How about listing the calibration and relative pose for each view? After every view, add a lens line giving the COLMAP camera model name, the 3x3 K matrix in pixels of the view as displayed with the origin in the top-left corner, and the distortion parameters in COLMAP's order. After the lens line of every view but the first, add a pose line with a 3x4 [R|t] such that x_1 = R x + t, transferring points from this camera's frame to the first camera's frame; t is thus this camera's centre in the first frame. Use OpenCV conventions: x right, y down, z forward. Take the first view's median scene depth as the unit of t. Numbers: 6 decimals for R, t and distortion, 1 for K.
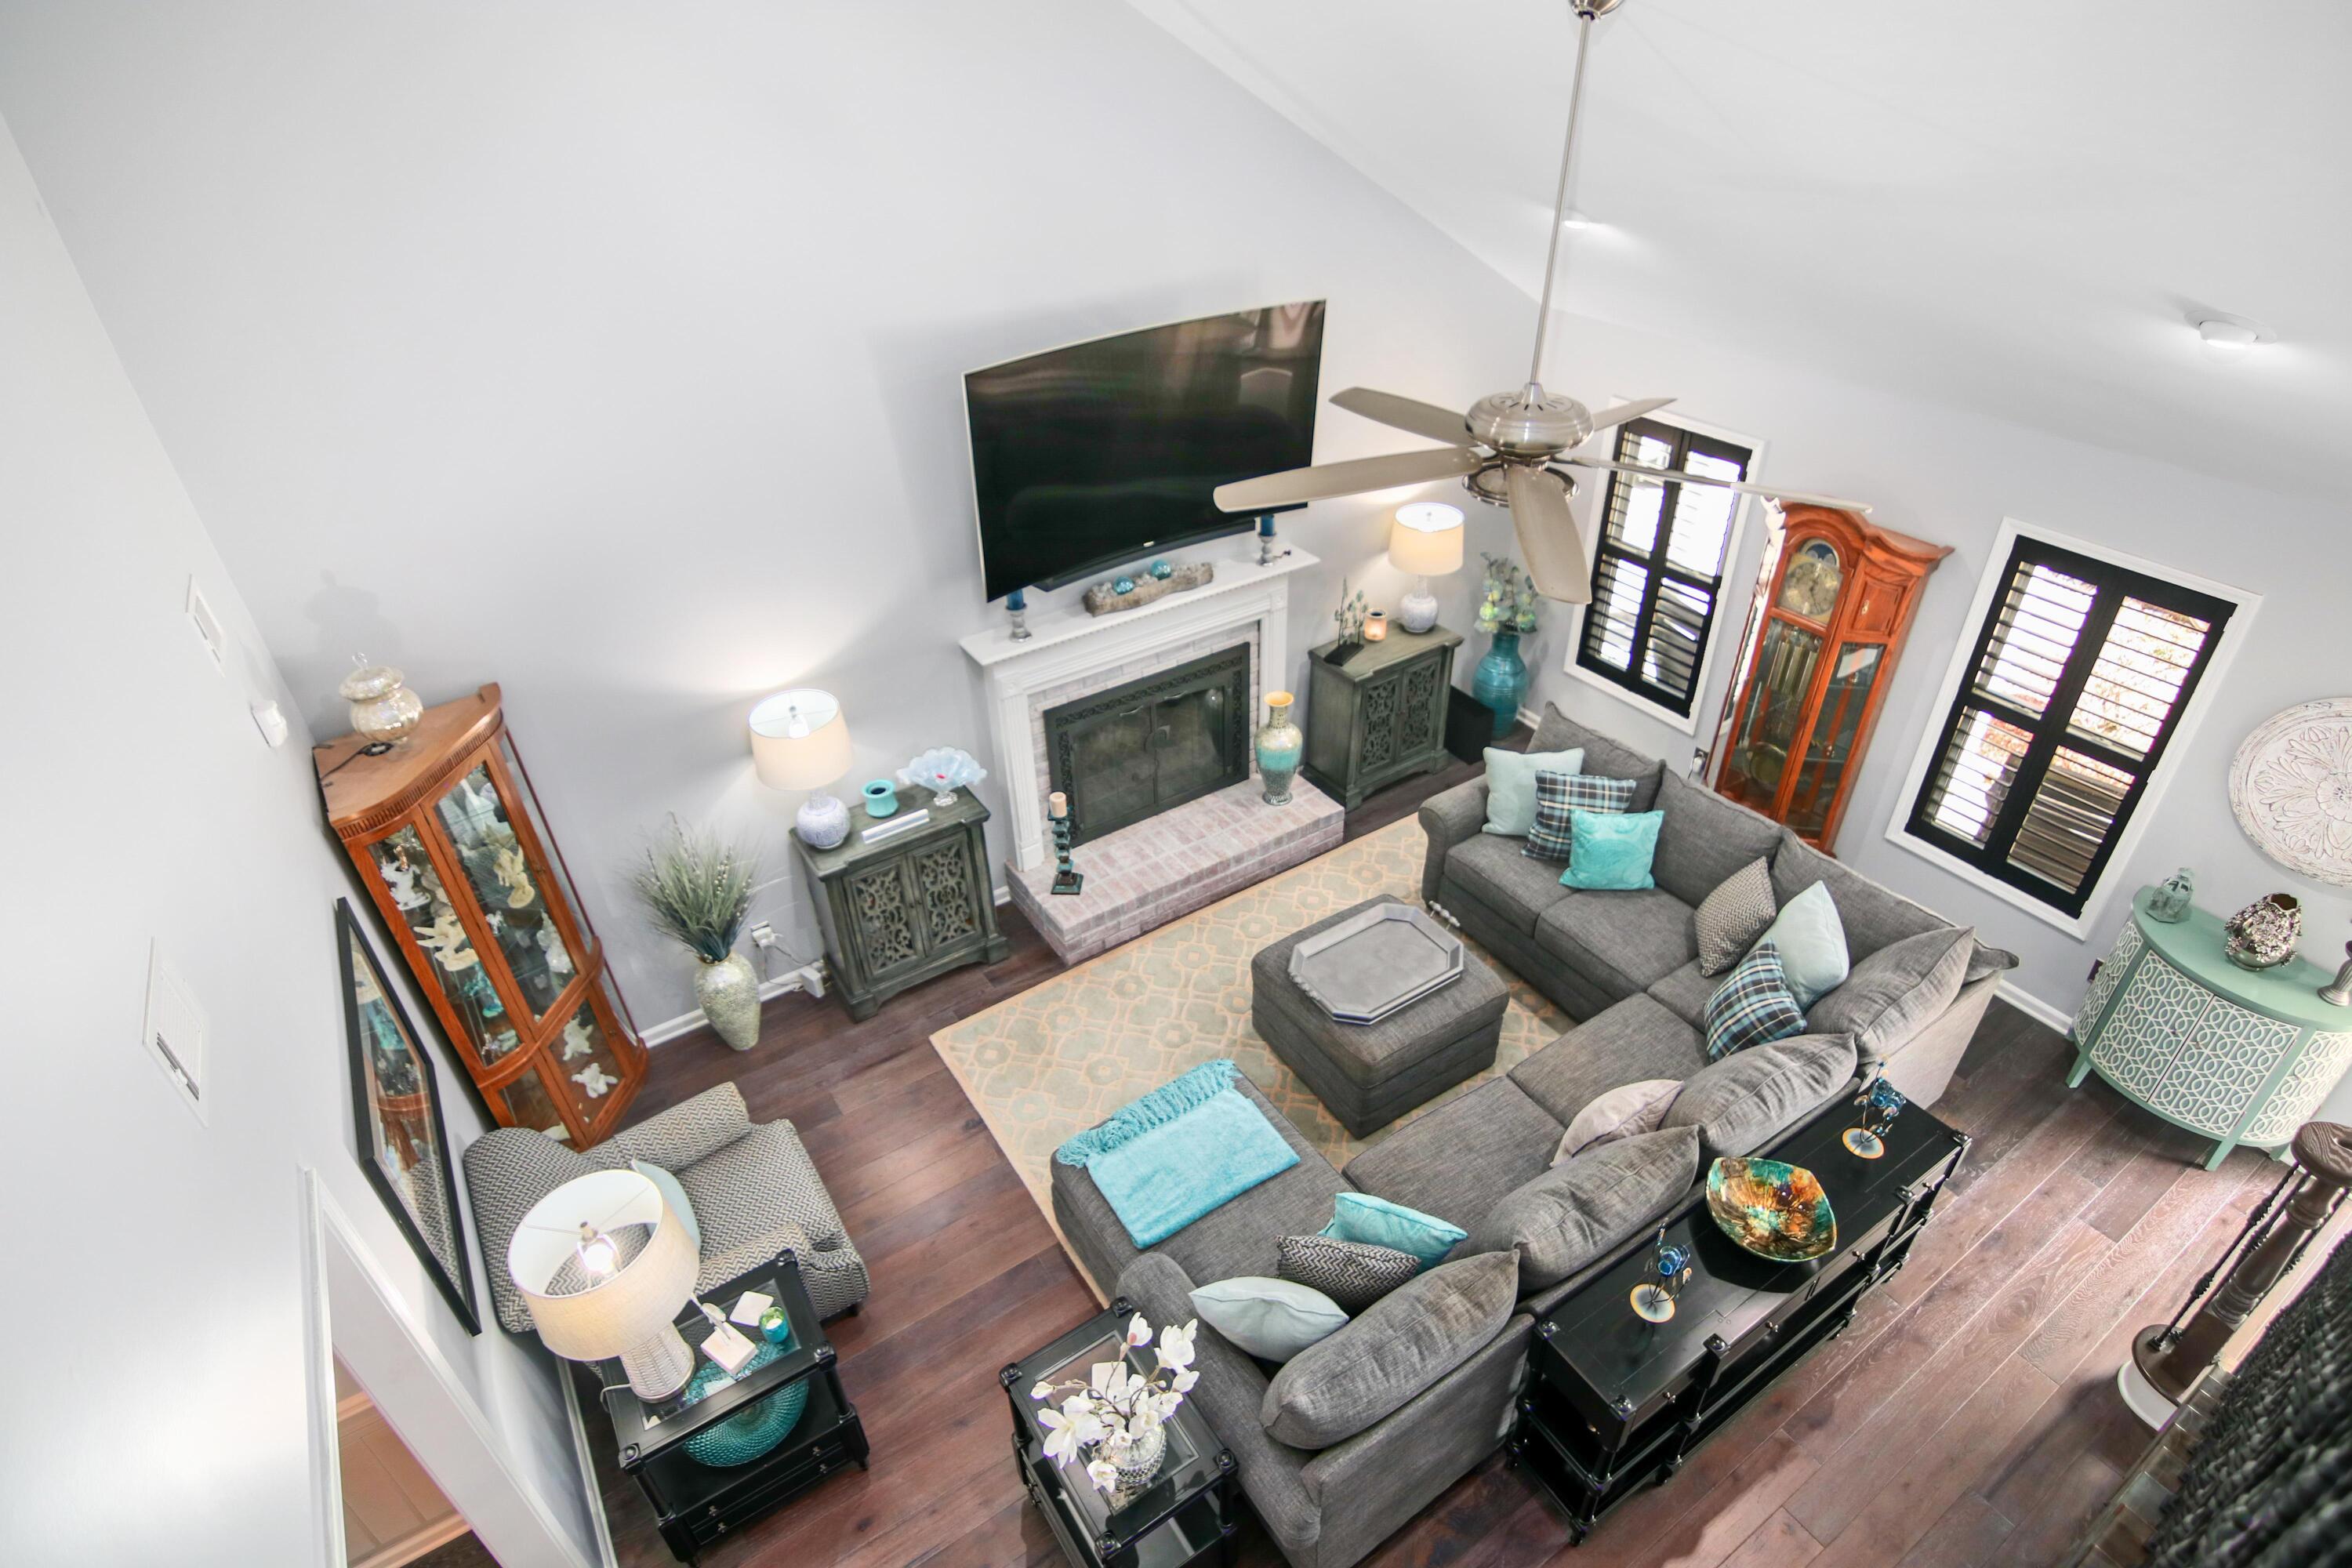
lens RADIAL K [[1217.2, 0, 1224.6], [0, 1217.2, 775.9], [0, 0, 1]] dist [-0.012575, -0.001127]
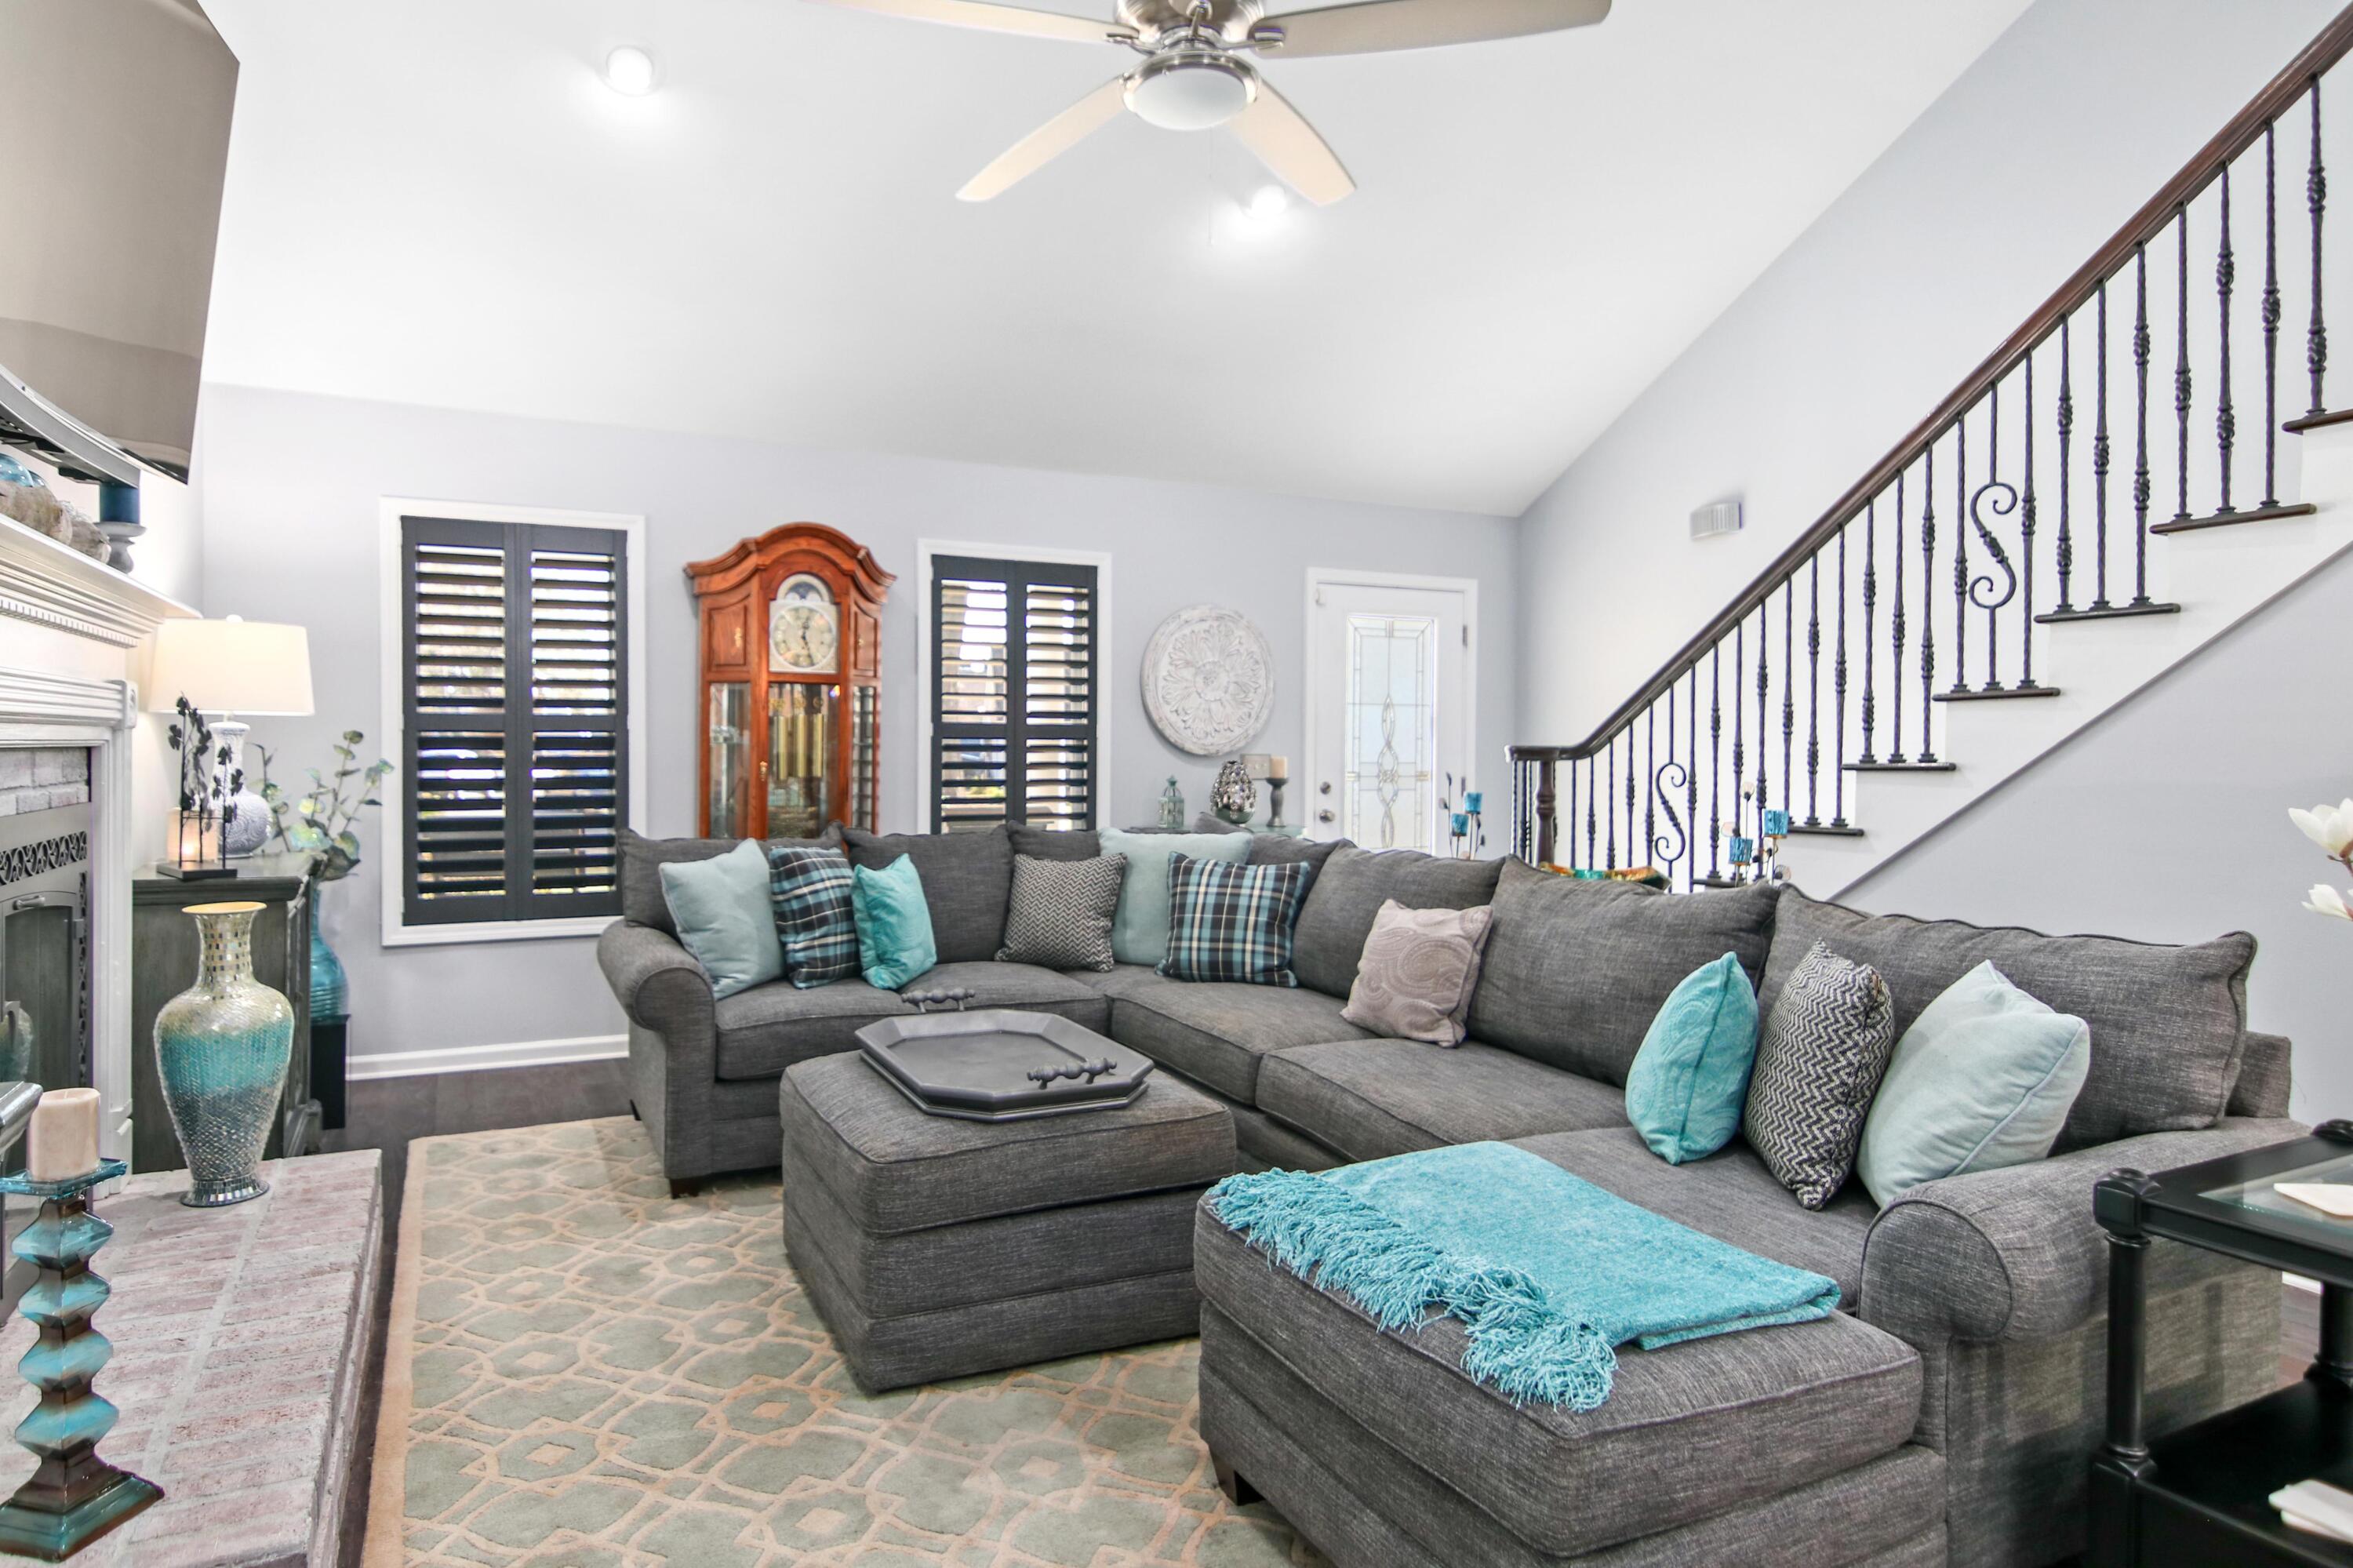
lens RADIAL K [[1284.4, 0, 1052.1], [0, 1284.4, 743.5], [0, 0, 1]] dist [0.000512, -0.000549]
pose [[0.181108, 0.005535, 0.983448, -0.388810], [0.543492, 0.832850, -0.104775, 0.102530], [-0.819644, 0.553471, 0.147828, 0.765866]]
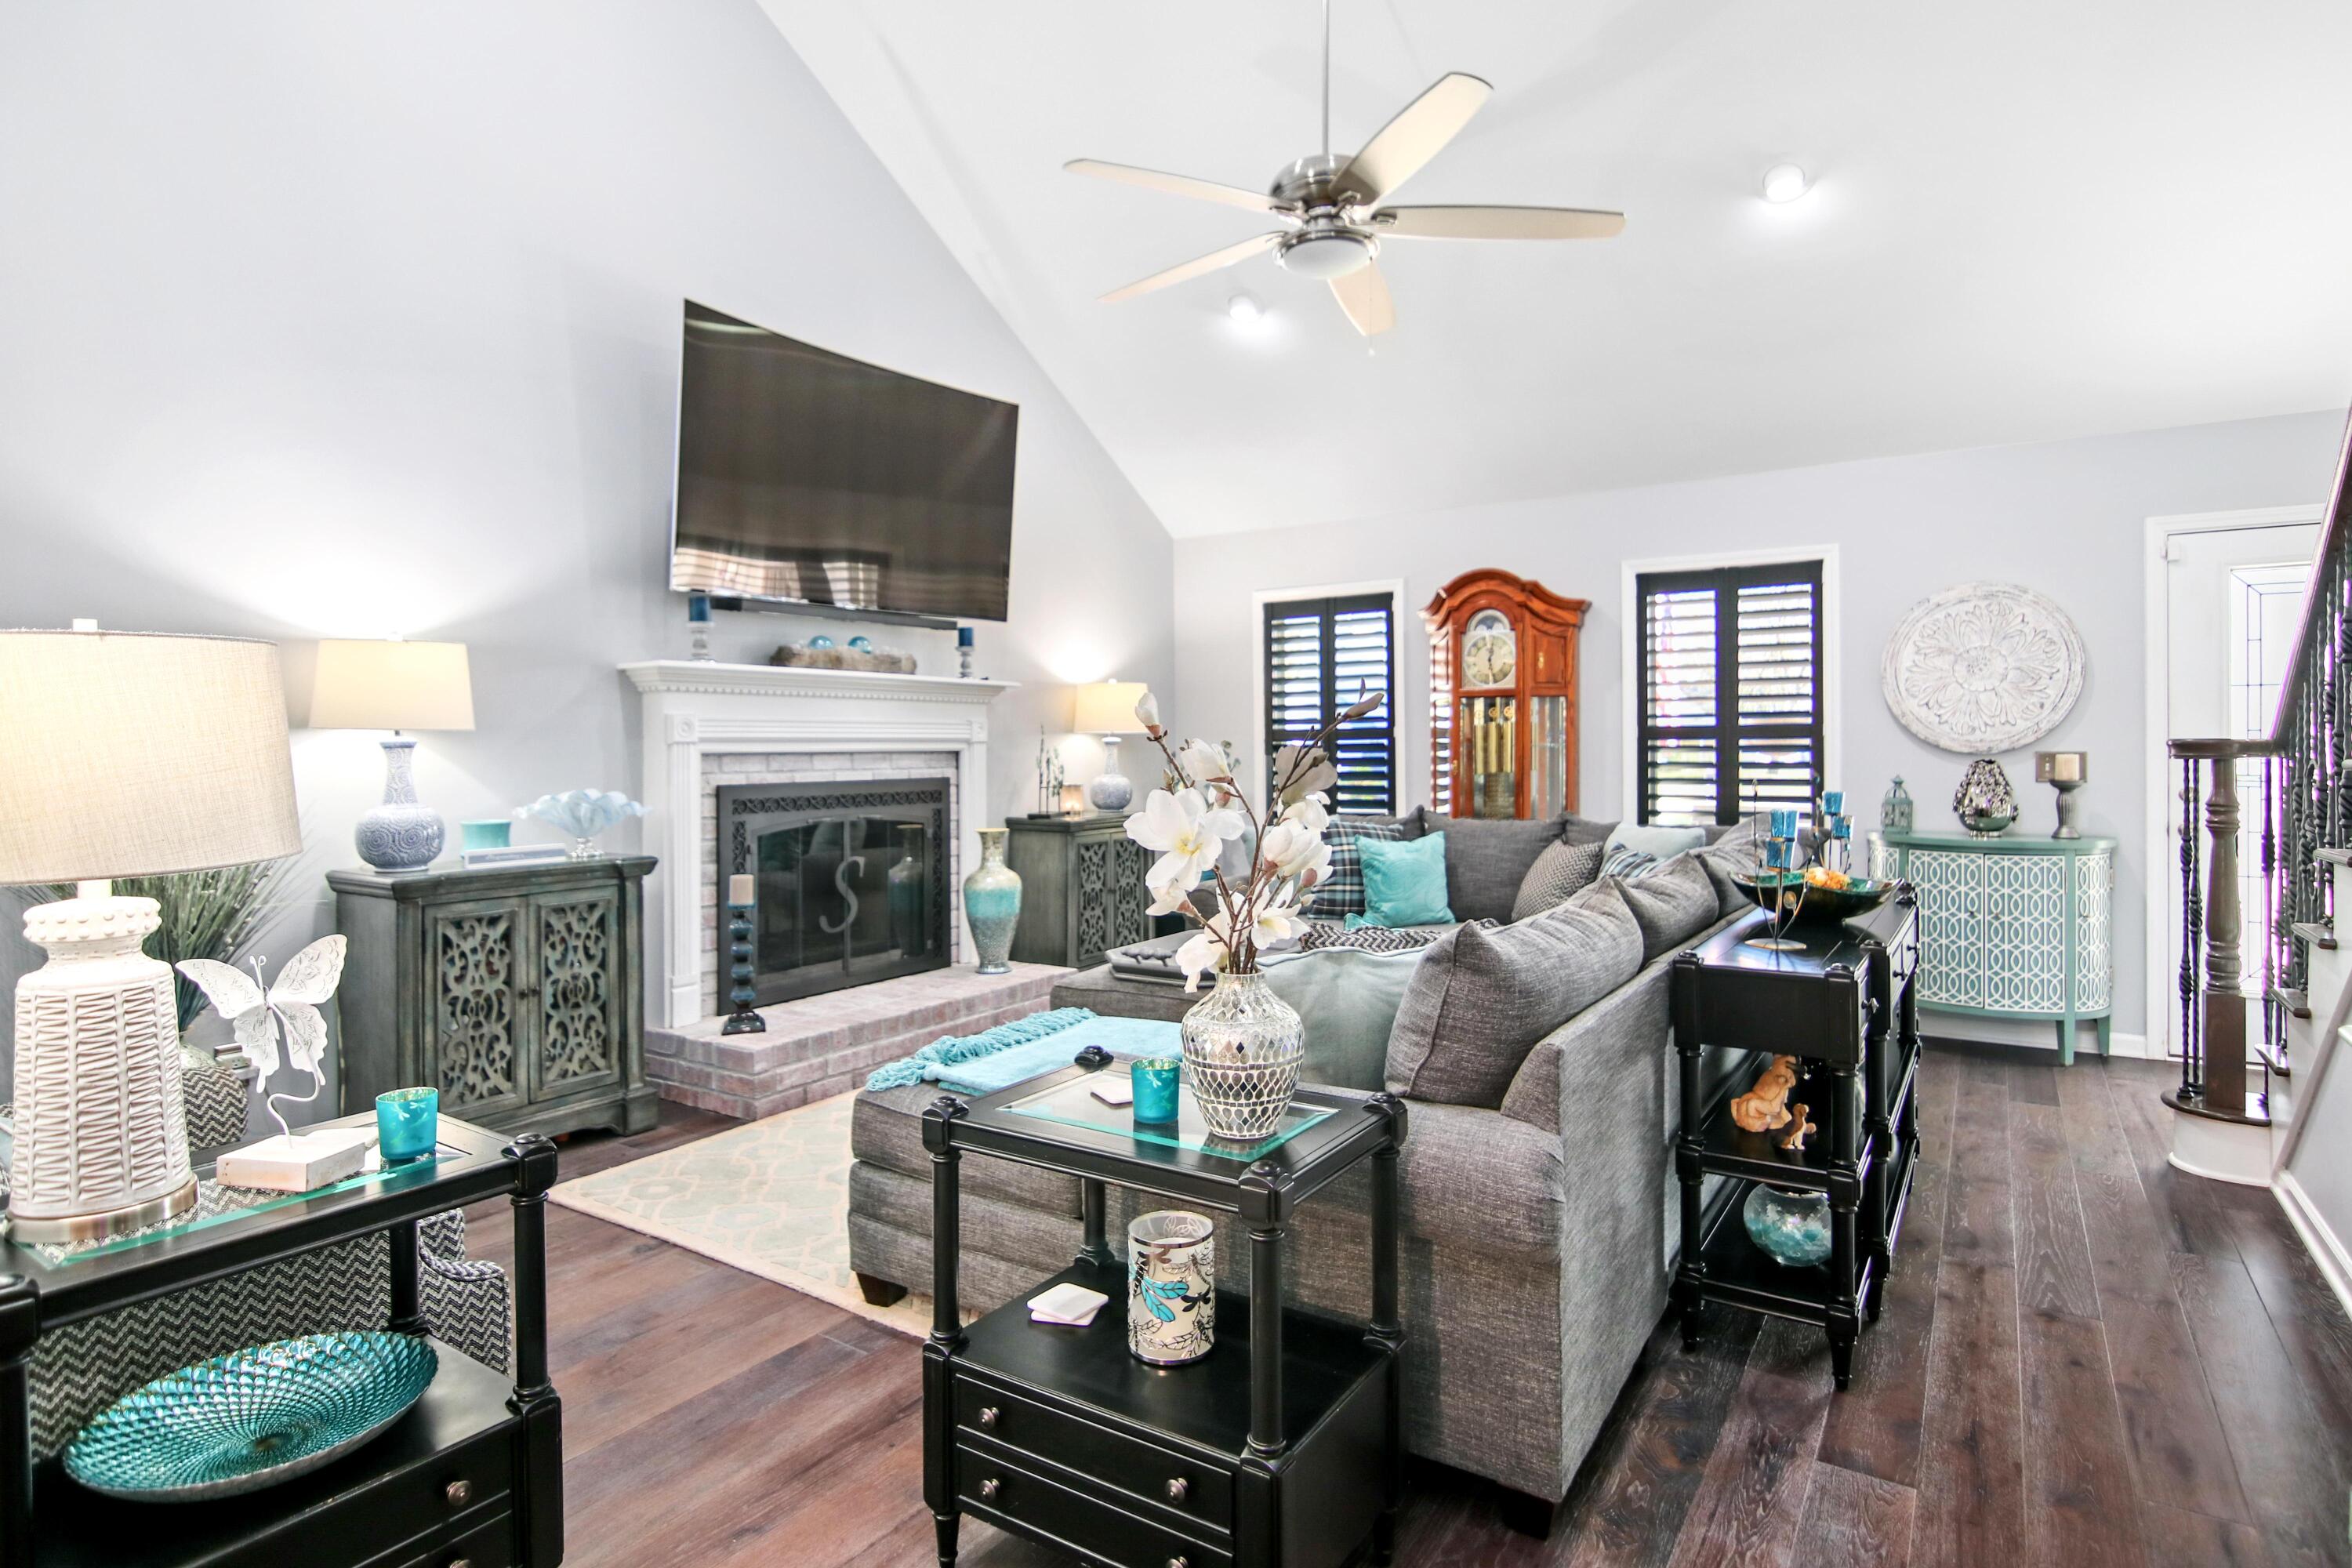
lens RADIAL K [[1211.7, 0, 1203.6], [0, 1211.7, 744.4], [0, 0, 1]] dist [-0.002191, -0.012966]
pose [[0.919564, 0.000179, 0.392941, -0.174790], [0.221182, 0.826296, -0.517989, 0.412359], [-0.324778, 0.563235, 0.759793, 0.308241]]
